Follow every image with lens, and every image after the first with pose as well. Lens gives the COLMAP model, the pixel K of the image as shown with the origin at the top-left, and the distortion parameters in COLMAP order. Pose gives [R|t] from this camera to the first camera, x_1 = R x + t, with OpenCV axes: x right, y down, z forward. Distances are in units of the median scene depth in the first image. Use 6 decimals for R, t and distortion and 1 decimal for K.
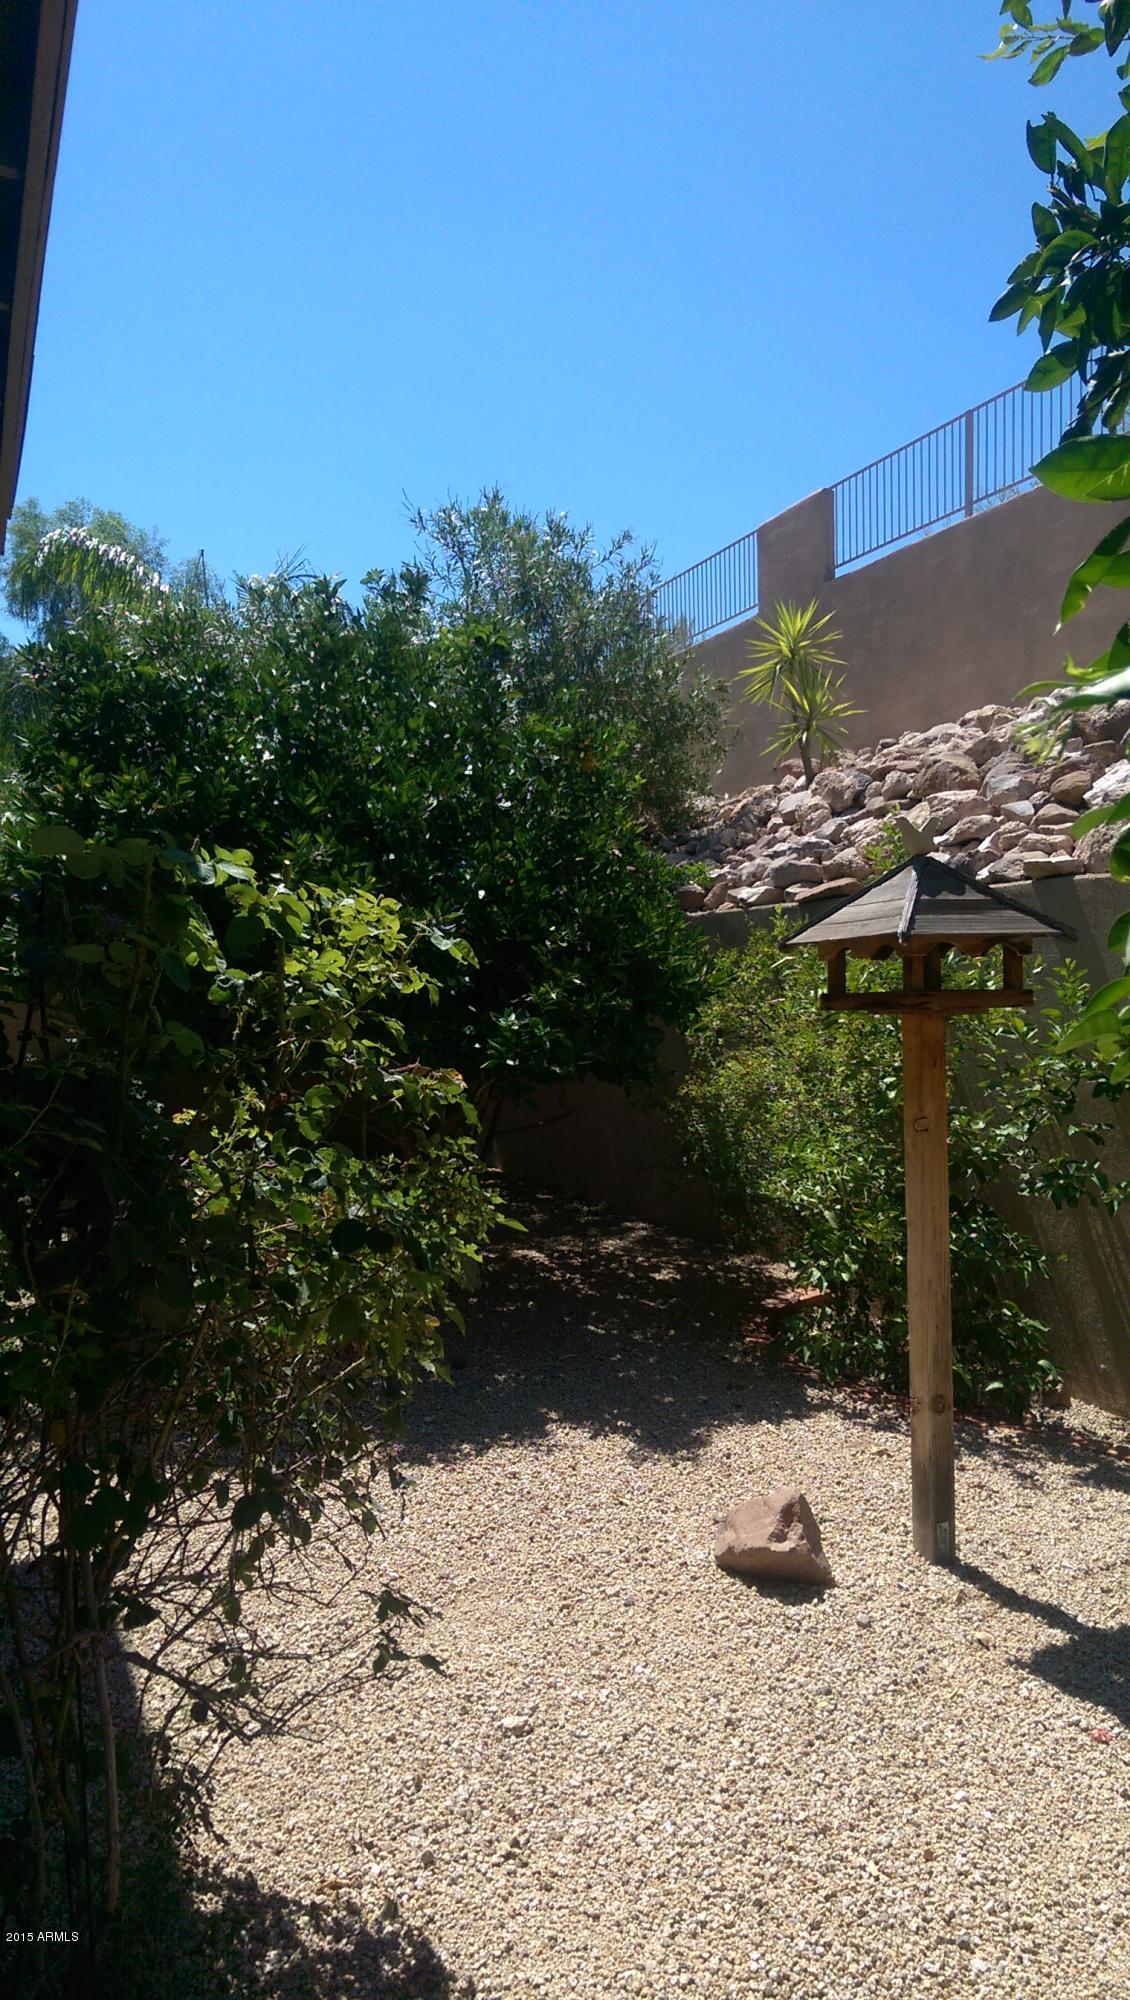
lens RADIAL K [[1417.2, 0, 468.8], [0, 1417.2, 1000.7], [0, 0, 1]] dist [0.086195, -0.138627]
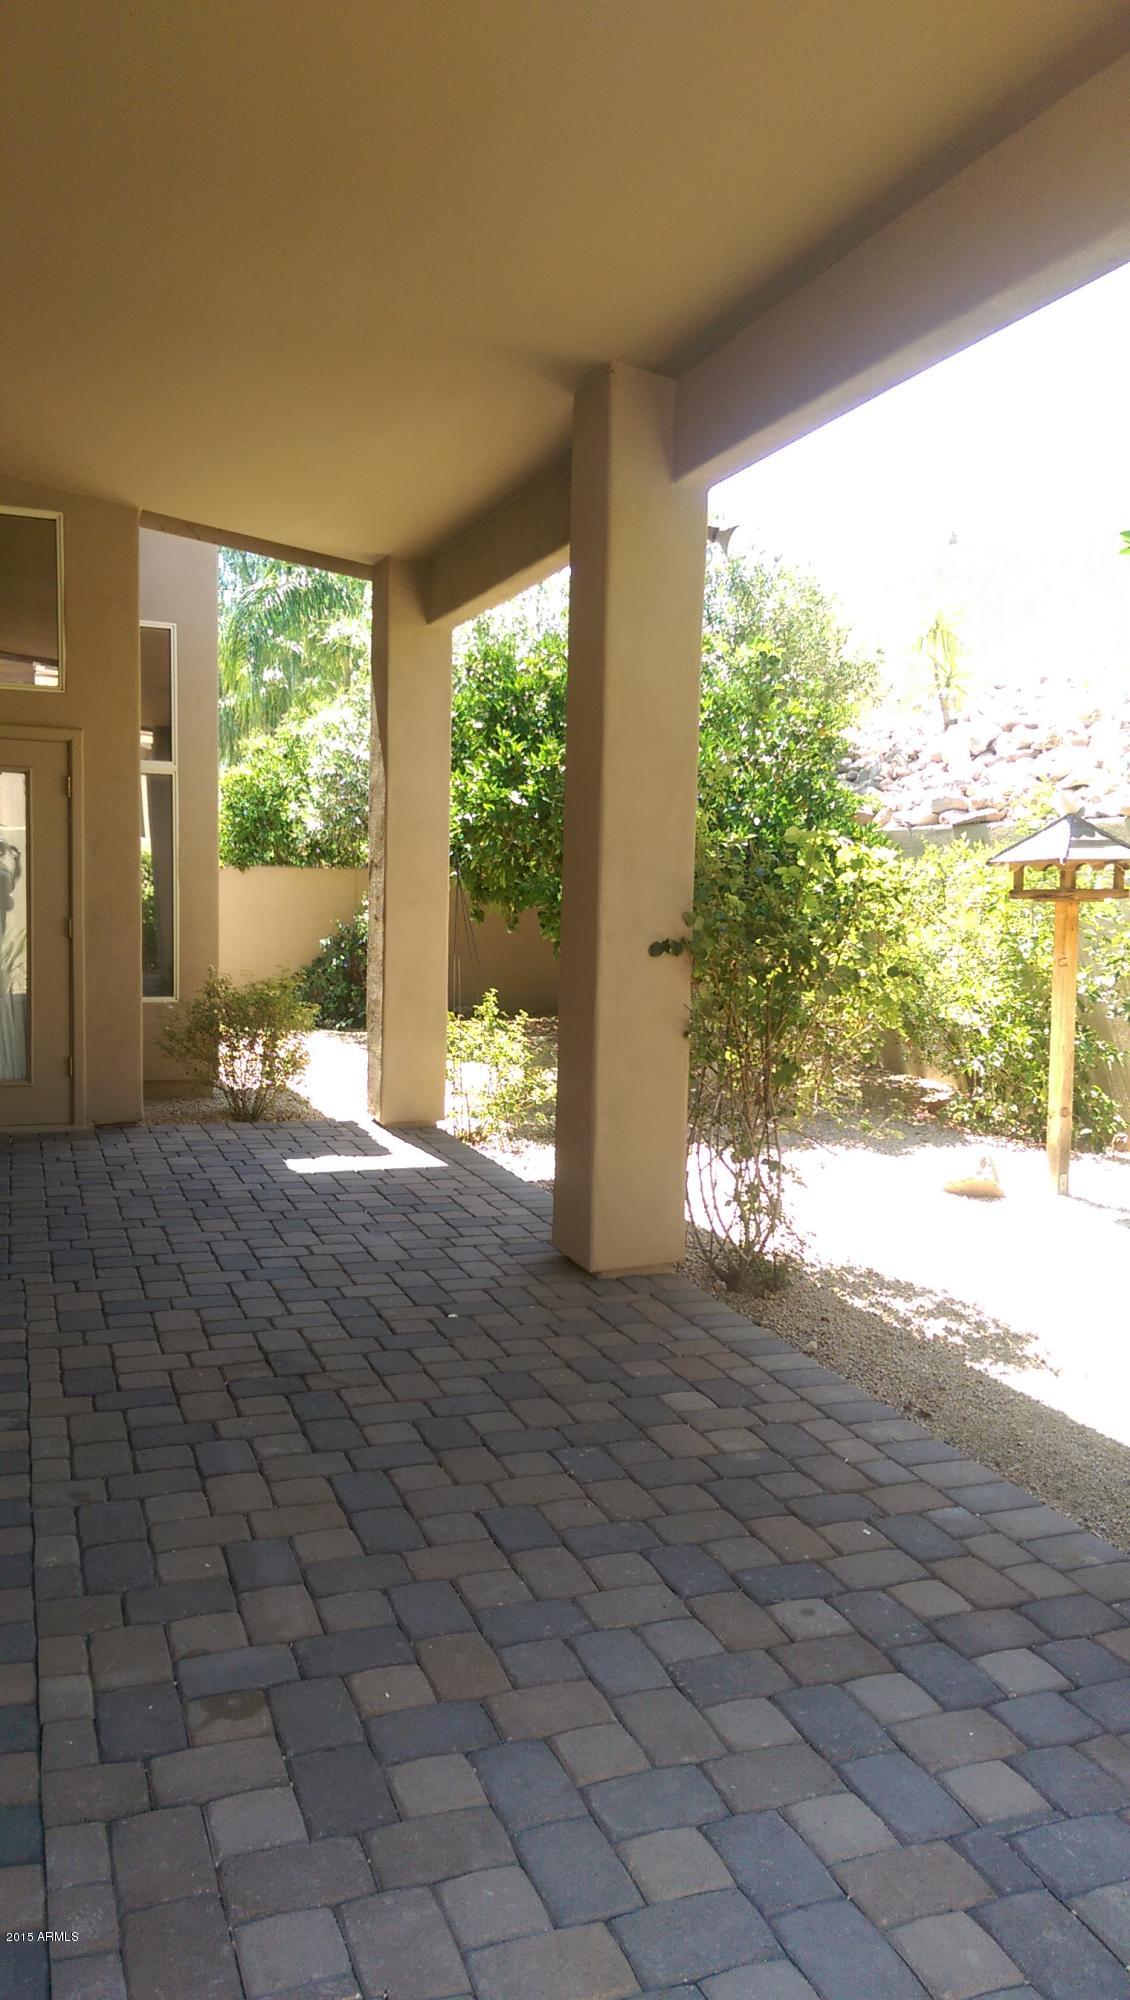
lens RADIAL K [[1417.2, 0, 468.8], [0, 1417.2, 1000.7], [0, 0, 1]] dist [0.086195, -0.138627]
pose [[0.999195, 0.021720, -0.033729, -0.326841], [-0.019081, 0.996873, 0.076688, 0.008058], [0.035289, -0.075983, 0.996484, -0.738654]]
